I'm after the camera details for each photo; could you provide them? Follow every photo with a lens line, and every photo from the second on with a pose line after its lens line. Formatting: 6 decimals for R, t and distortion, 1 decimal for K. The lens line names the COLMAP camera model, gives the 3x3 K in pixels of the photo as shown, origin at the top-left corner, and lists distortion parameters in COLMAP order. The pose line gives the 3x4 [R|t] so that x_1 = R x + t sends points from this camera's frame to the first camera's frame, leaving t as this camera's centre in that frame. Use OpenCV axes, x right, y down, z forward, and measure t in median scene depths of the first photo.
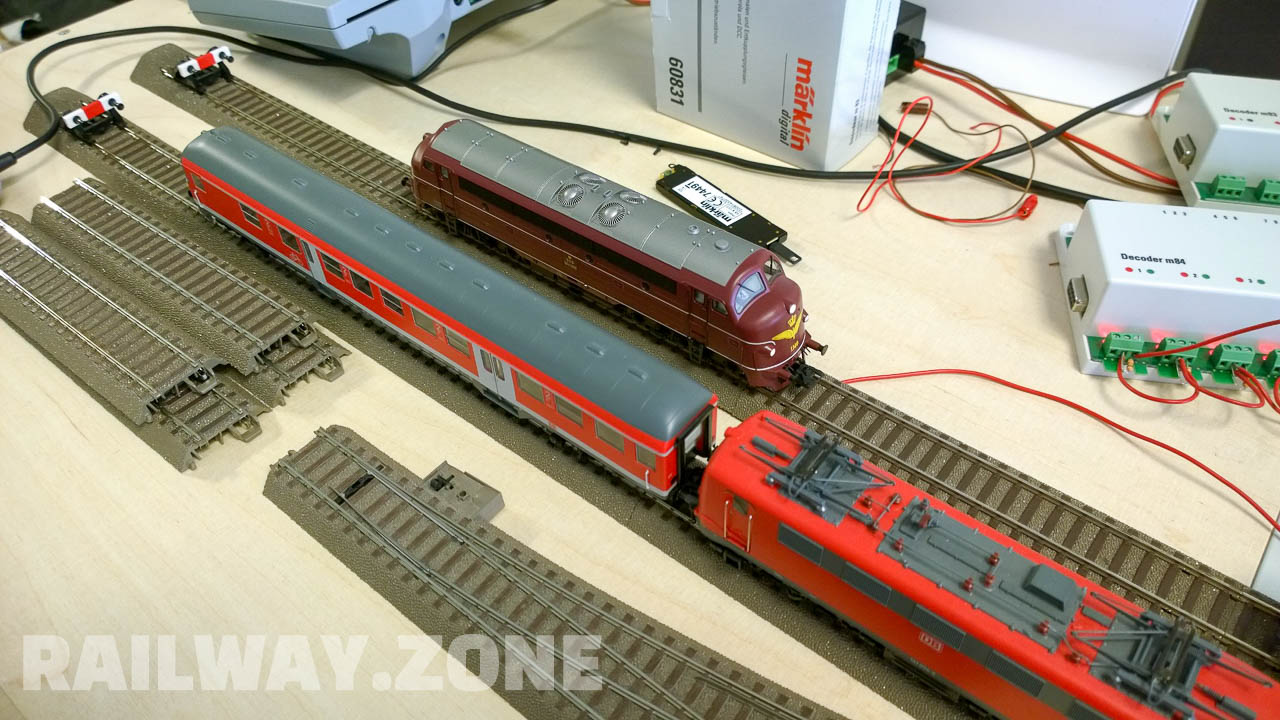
lens RADIAL K [[910.0, 0, 640.0], [0, 910.0, 360.0], [0, 0, 1]] dist [-0.004444, -0.006377]
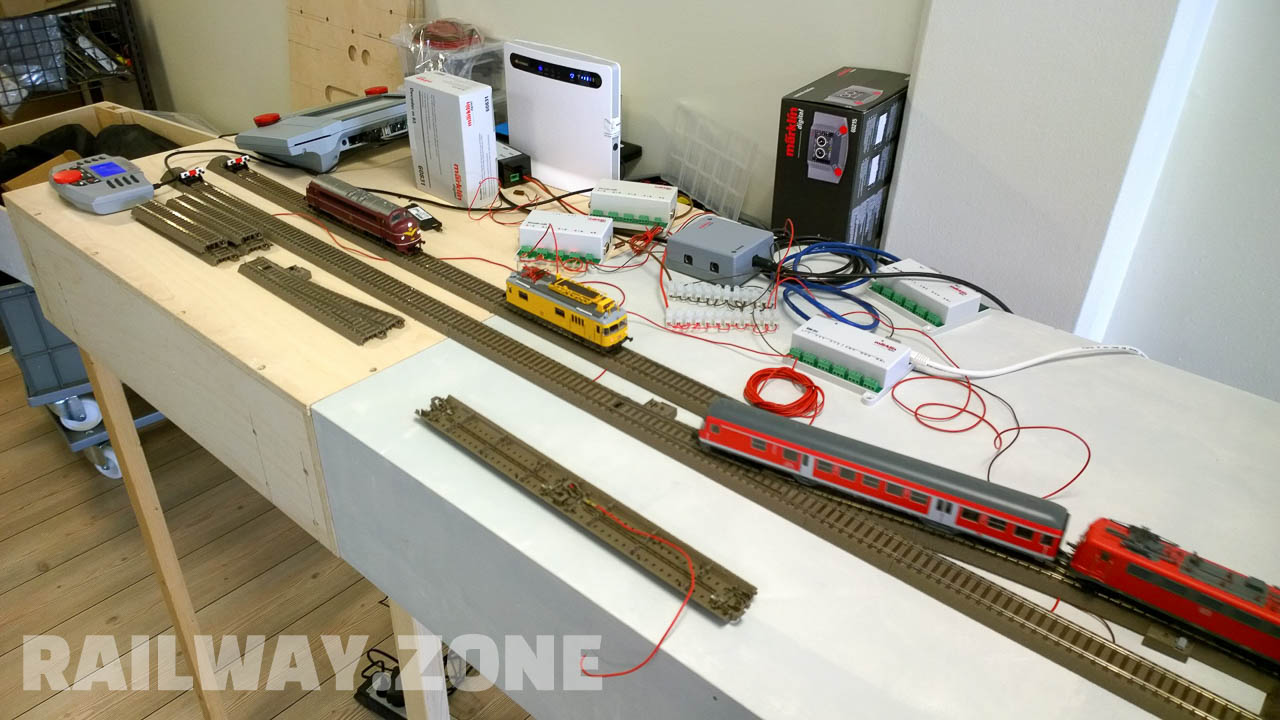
lens RADIAL K [[980.3, 0, 640.0], [0, 980.3, 360.0], [0, 0, 1]] dist [-0.001996, 0.000199]
pose [[0.998000, 0.058648, -0.023588, 0.755455], [-0.062580, 0.969333, -0.237649, 0.816268], [0.008927, 0.238649, 0.971065, -1.548084]]
